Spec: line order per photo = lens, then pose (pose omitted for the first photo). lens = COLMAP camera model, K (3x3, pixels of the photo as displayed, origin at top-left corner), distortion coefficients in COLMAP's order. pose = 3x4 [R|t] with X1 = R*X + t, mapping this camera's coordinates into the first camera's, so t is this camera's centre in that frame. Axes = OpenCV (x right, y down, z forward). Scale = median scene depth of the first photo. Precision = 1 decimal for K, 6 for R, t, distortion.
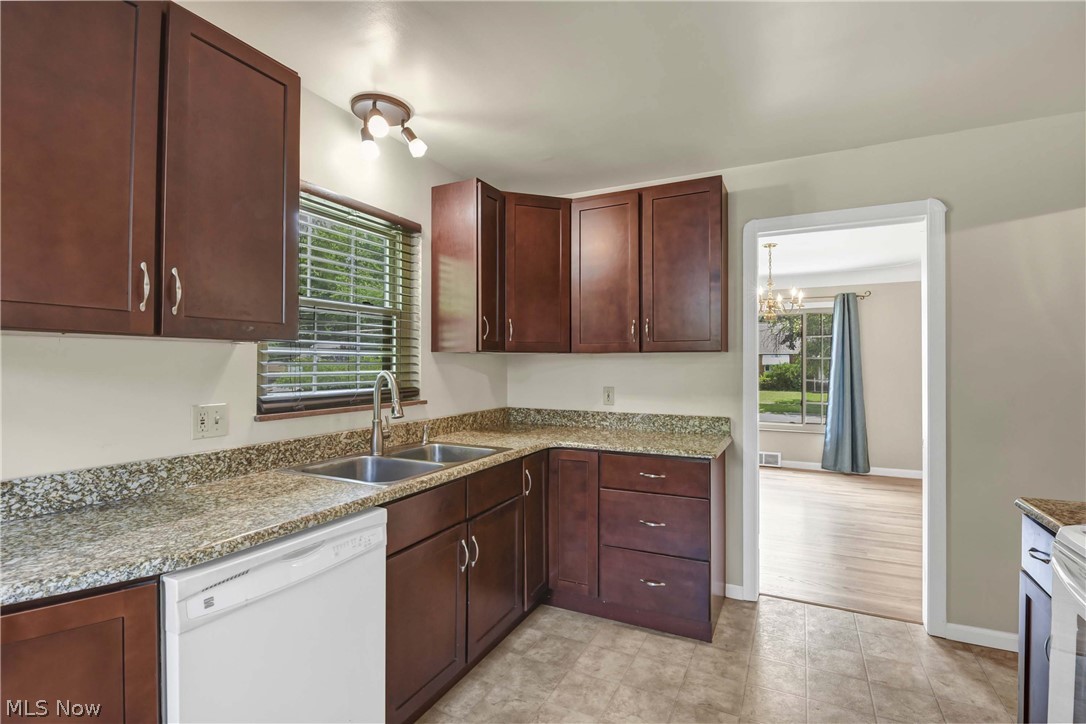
lens RADIAL K [[516.9, 0, 549.4], [0, 516.9, 356.3], [0, 0, 1]] dist [0.000597, -0.007351]
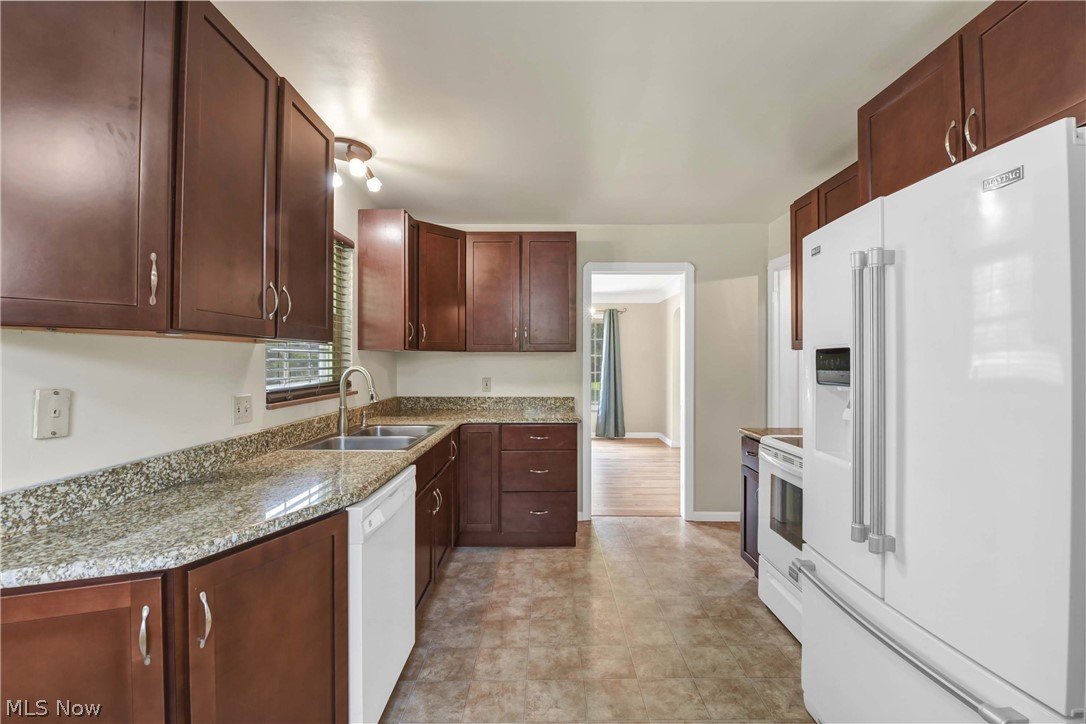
lens RADIAL K [[483.2, 0, 558.8], [0, 483.2, 355.2], [0, 0, 1]] dist [-0.006525, -0.005437]
pose [[0.885840, 0.003691, 0.463976, -0.367816], [-0.006072, 0.999975, 0.003637, -0.003959], [-0.463951, -0.006039, 0.885840, -0.205651]]
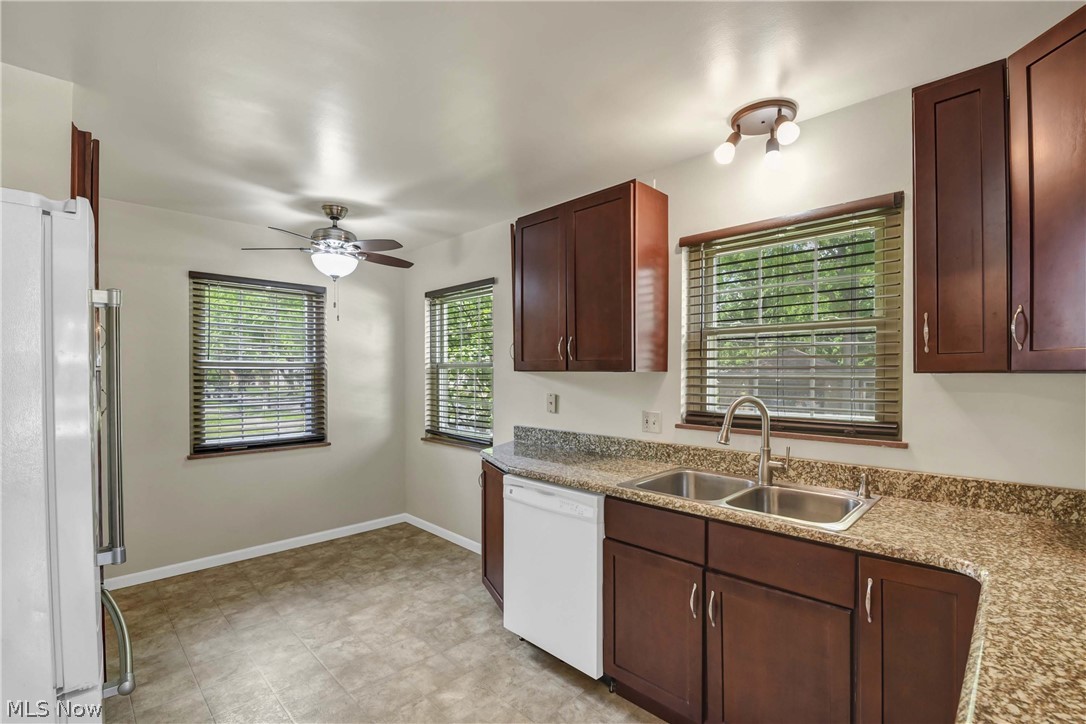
lens RADIAL K [[483.2, 0, 535.9], [0, 483.2, 372.8], [0, 0, 1]] dist [-0.006525, -0.005437]
pose [[-0.330157, -0.000076, -0.943926, 0.575872], [0.012027, 0.999918, -0.004287, -0.013979], [0.943849, -0.012768, -0.330129, 0.802826]]
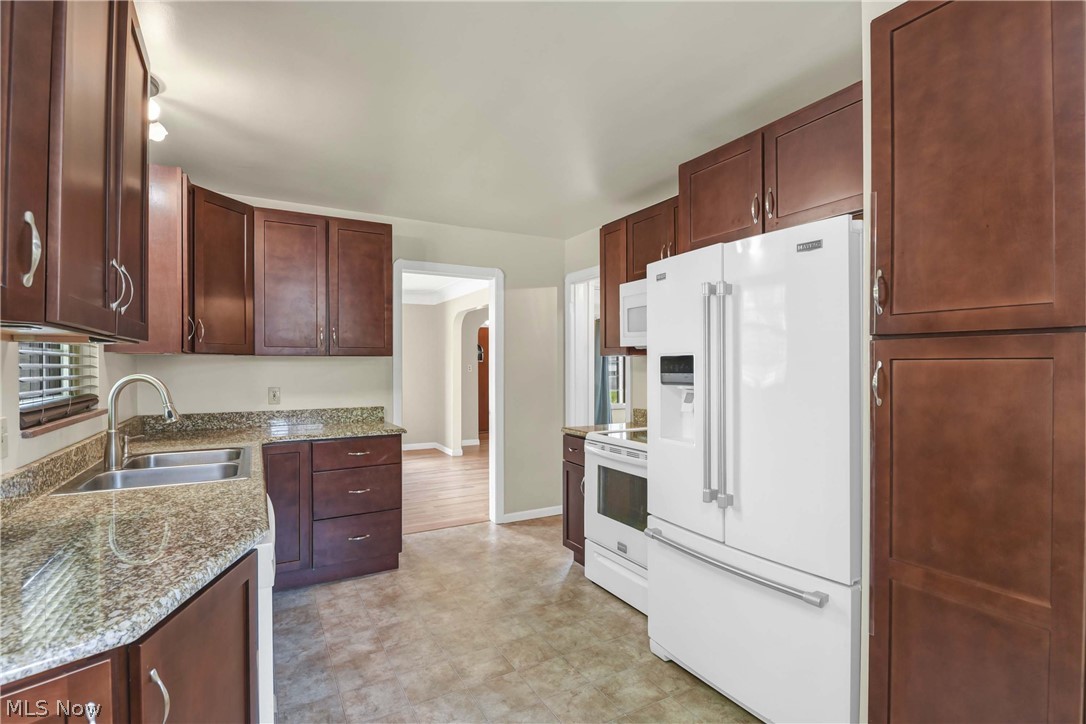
lens RADIAL K [[516.9, 0, 568.1], [0, 516.9, 362.2], [0, 0, 1]] dist [0.000597, -0.007351]
pose [[0.530512, 0.002894, 0.847673, -0.595689], [-0.009976, 0.999946, 0.002830, -0.002504], [-0.847619, -0.009958, 0.530512, -0.104991]]
